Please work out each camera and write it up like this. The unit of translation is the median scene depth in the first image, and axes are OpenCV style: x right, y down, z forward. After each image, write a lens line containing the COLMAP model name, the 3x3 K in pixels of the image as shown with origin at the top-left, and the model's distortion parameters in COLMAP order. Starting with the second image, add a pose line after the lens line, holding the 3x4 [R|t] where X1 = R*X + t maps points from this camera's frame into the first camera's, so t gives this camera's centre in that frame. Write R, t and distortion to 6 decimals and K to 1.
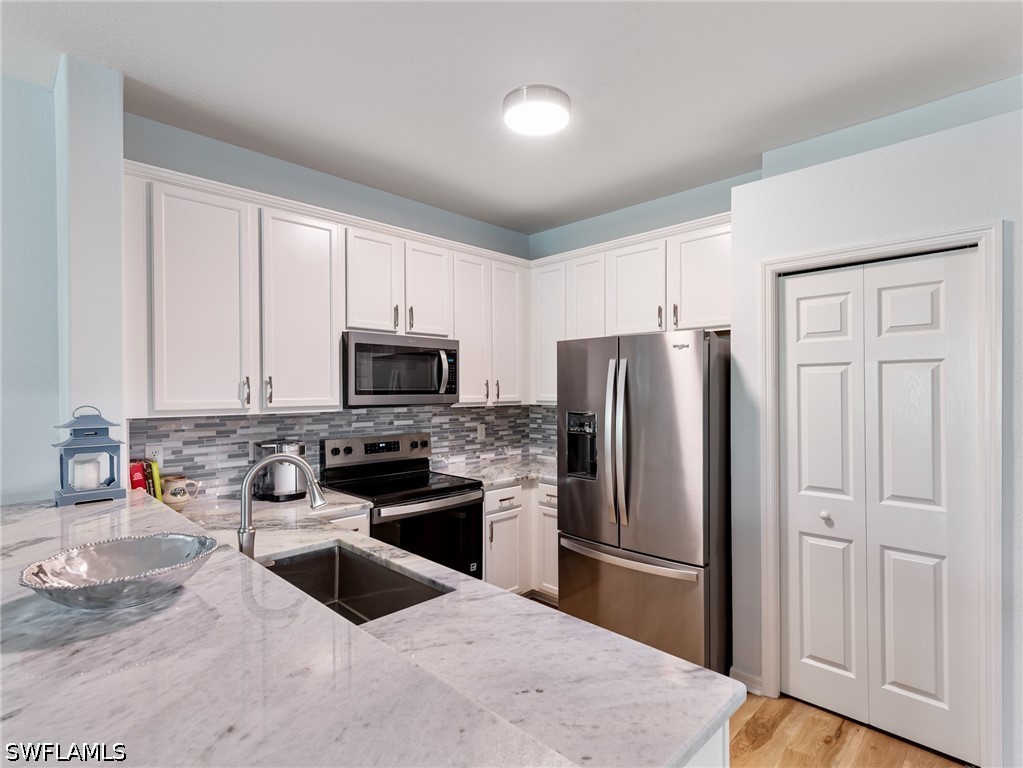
lens RADIAL K [[524.1, 0, 516.9], [0, 524.1, 391.2], [0, 0, 1]] dist [0.012972, -0.003192]
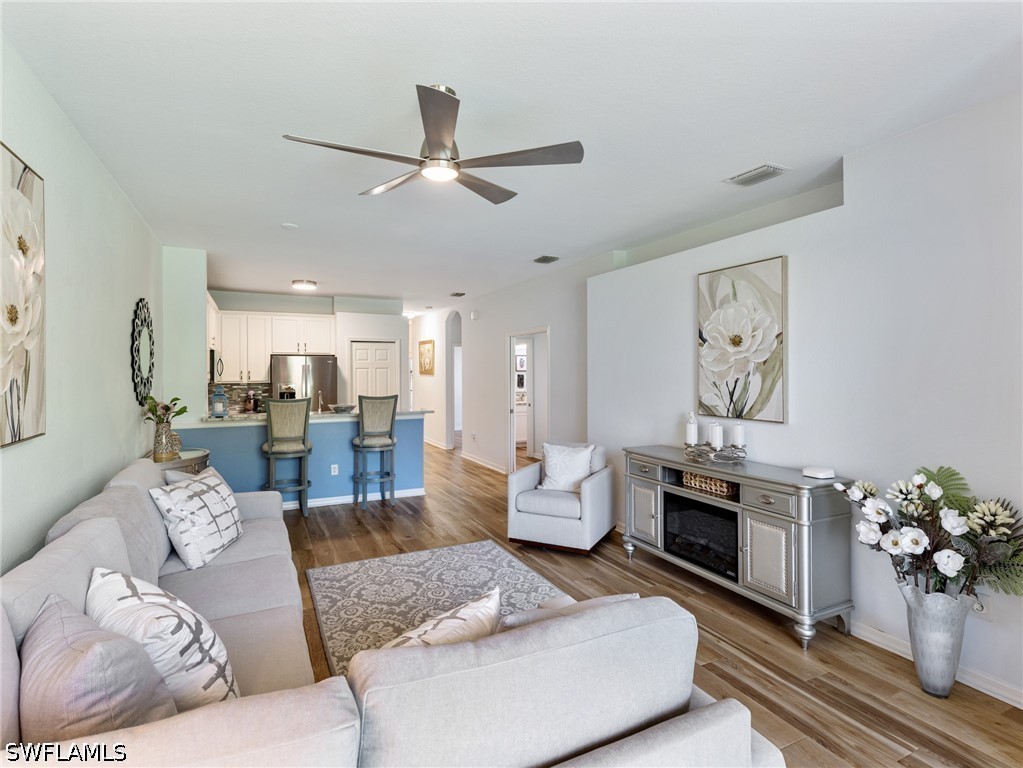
lens RADIAL K [[524.1, 0, 524.5], [0, 524.1, 368.8], [0, 0, 1]] dist [0.012972, -0.003192]
pose [[0.307276, 0.010323, 0.951565, -2.262720], [0.005789, 0.999902, -0.012717, 0.003391], [-0.951603, 0.009416, 0.307186, -1.056720]]
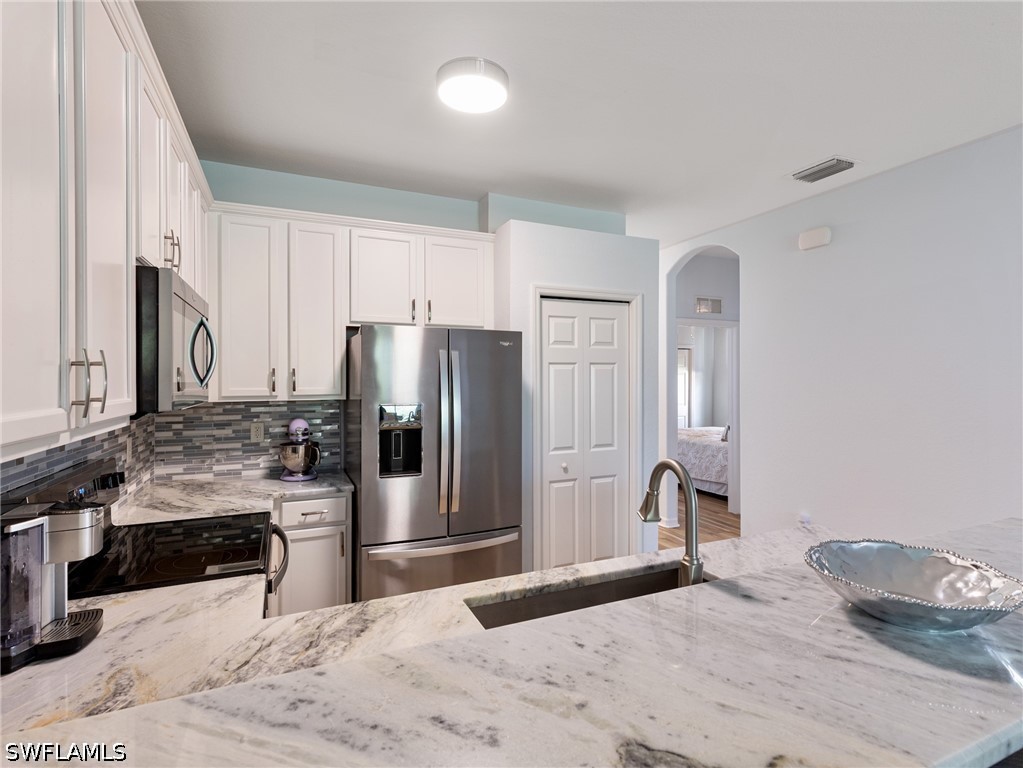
lens RADIAL K [[524.1, 0, 524.3], [0, 524.1, 379.4], [0, 0, 1]] dist [0.012972, -0.003192]
pose [[0.350044, -0.000677, 0.936733, -0.742876], [0.005176, 0.999986, -0.001212, -0.004073], [-0.936719, 0.005273, 0.350043, 0.531472]]
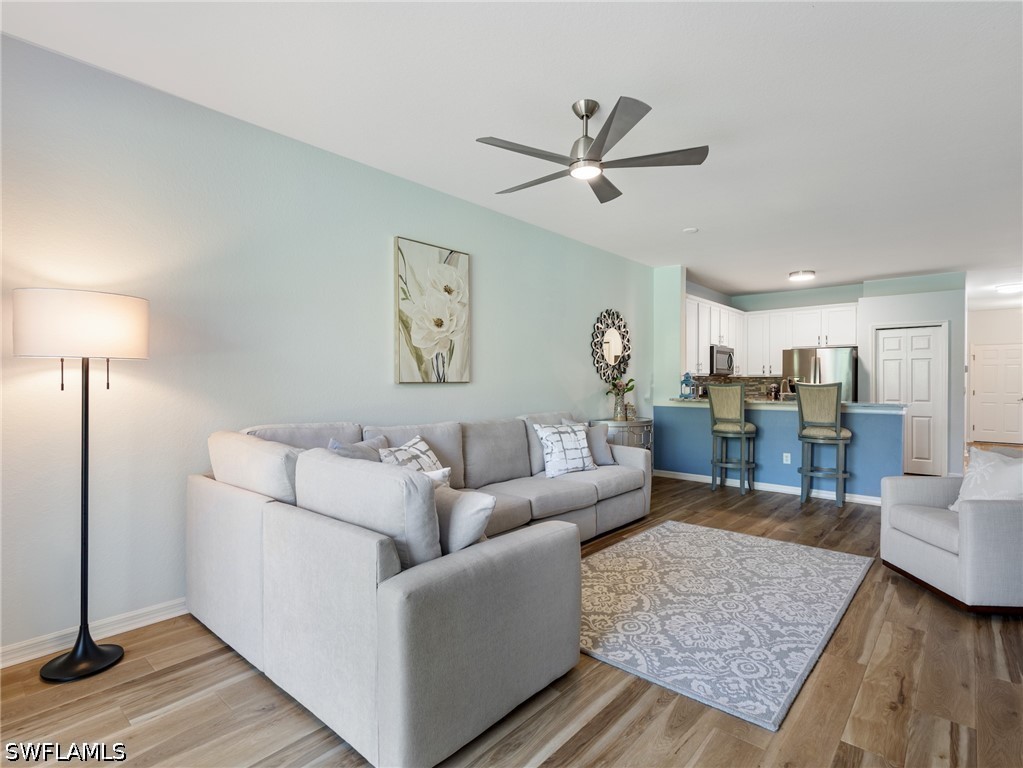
lens RADIAL K [[524.1, 0, 512.2], [0, 524.1, 385.6], [0, 0, 1]] dist [0.012972, -0.003192]
pose [[0.997956, 0.005939, 0.063624, -1.654560], [-0.005944, 0.999982, -0.000103, 0.102760], [-0.063624, -0.000275, 0.997974, -1.745909]]
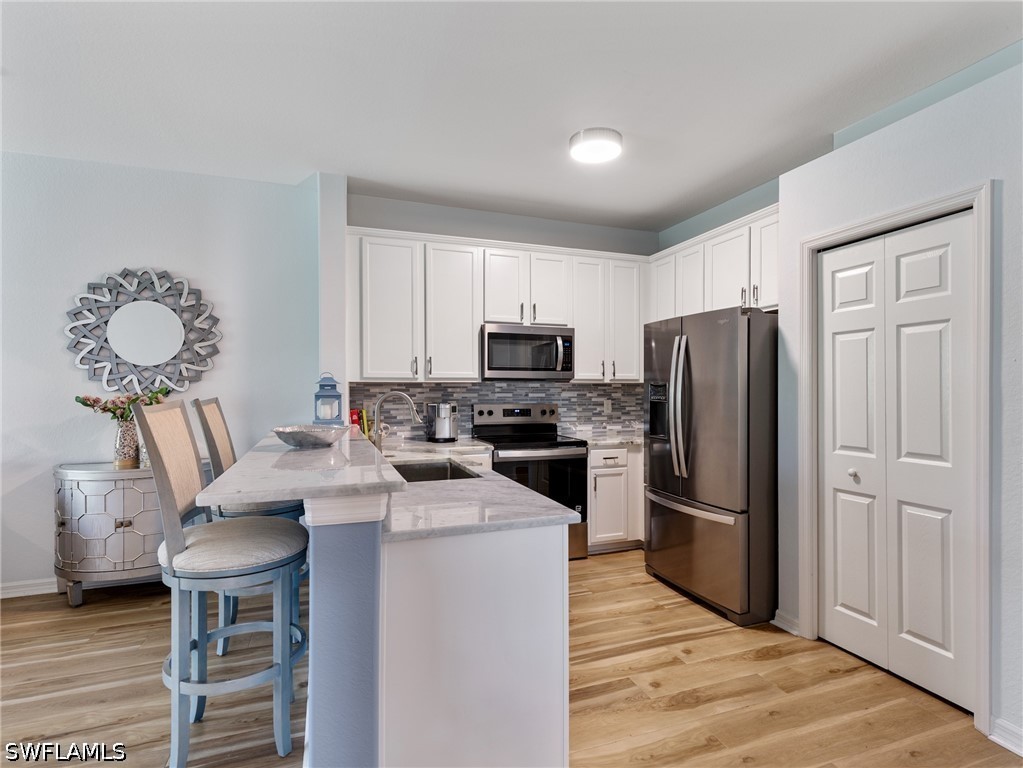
lens RADIAL K [[524.1, 0, 517.1], [0, 524.1, 392.8], [0, 0, 1]] dist [0.012972, -0.003192]
pose [[0.905056, 0.007017, -0.425235, 0.379396], [-0.005529, 0.999974, 0.004732, 0.065213], [0.425256, -0.001932, 0.905071, -0.232196]]
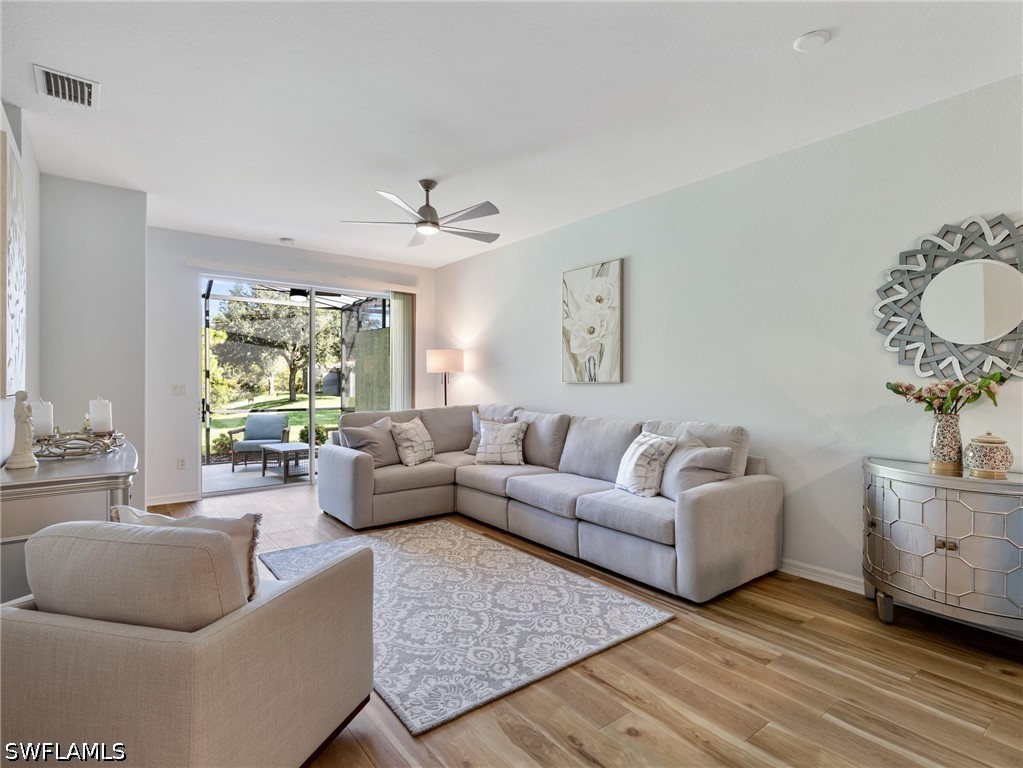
lens RADIAL K [[524.1, 0, 516.9], [0, 524.1, 383.8], [0, 0, 1]] dist [0.012972, -0.003192]
pose [[-0.120260, 0.008915, -0.992702, 0.089303], [-0.010994, 0.999886, 0.010312, 0.084845], [0.992682, 0.012154, -0.120148, -0.179042]]
